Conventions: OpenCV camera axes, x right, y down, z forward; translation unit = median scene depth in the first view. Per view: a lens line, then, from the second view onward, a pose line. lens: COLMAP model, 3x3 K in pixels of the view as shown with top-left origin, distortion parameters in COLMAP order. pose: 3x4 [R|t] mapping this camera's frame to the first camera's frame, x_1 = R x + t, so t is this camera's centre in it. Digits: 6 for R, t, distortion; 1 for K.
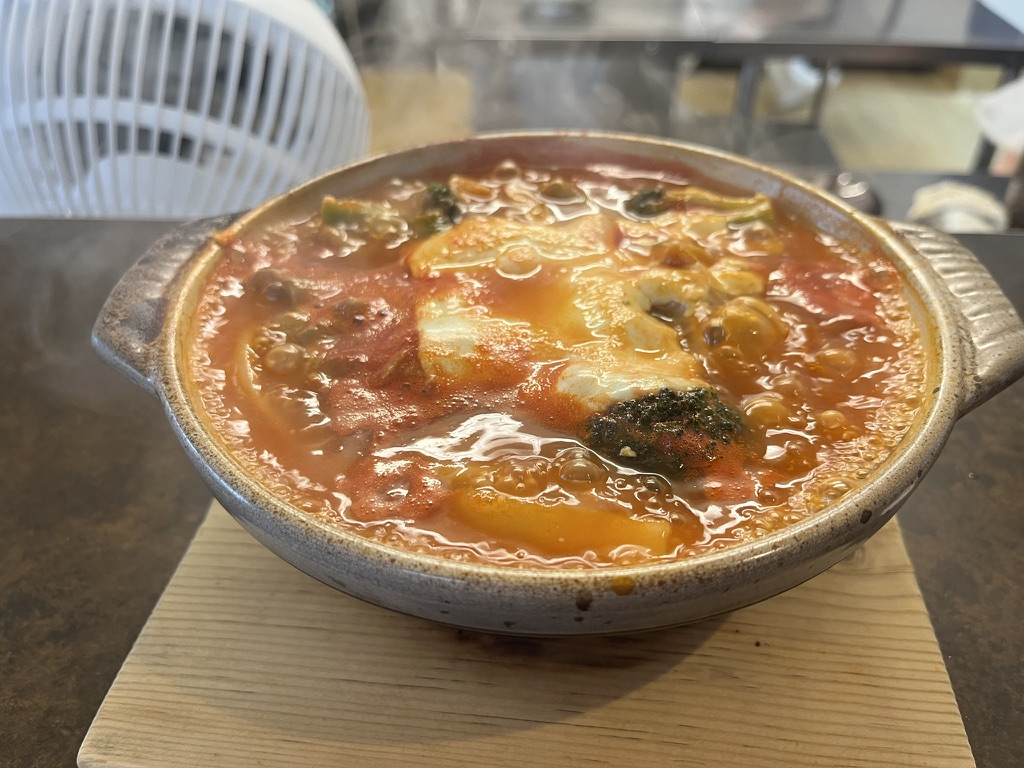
lens RADIAL K [[774.6, 0, 512.0], [0, 774.6, 384.0], [0, 0, 1]] dist [-0.006392, -0.001147]
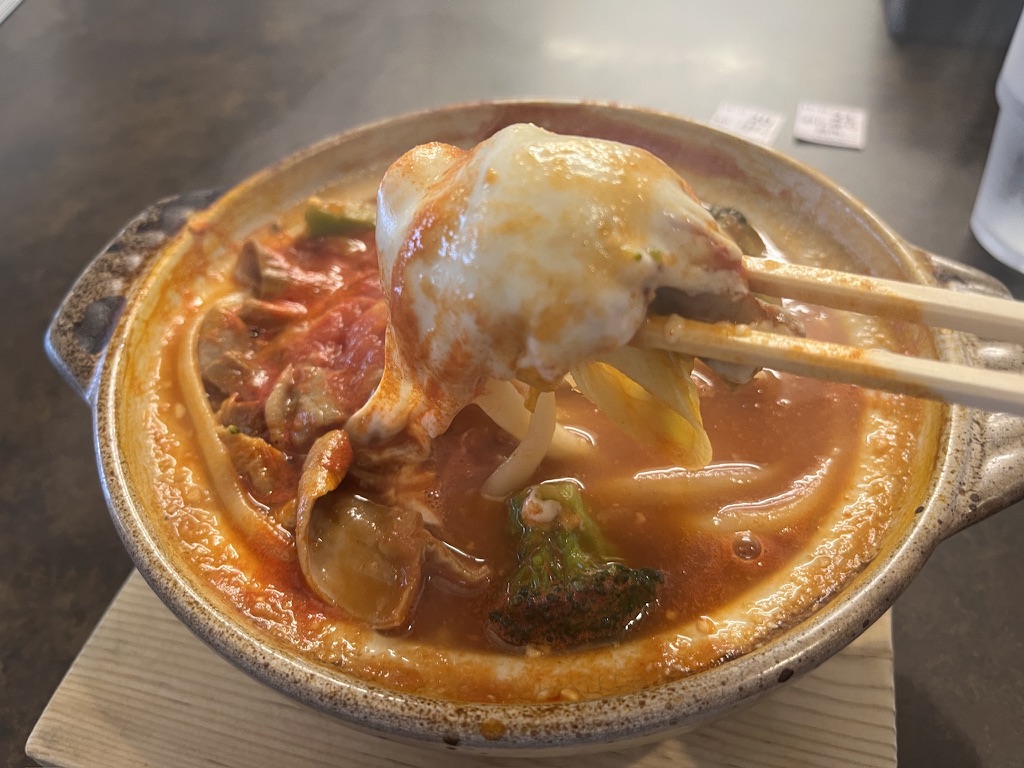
lens RADIAL K [[783.8, 0, 512.0], [0, 783.8, 384.0], [0, 0, 1]] dist [-0.005565, -0.006466]
pose [[0.989936, 0.090822, -0.108527, 0.155757], [-0.073544, 0.985366, 0.153771, -0.202256], [0.120904, -0.144241, 0.982129, 0.090313]]
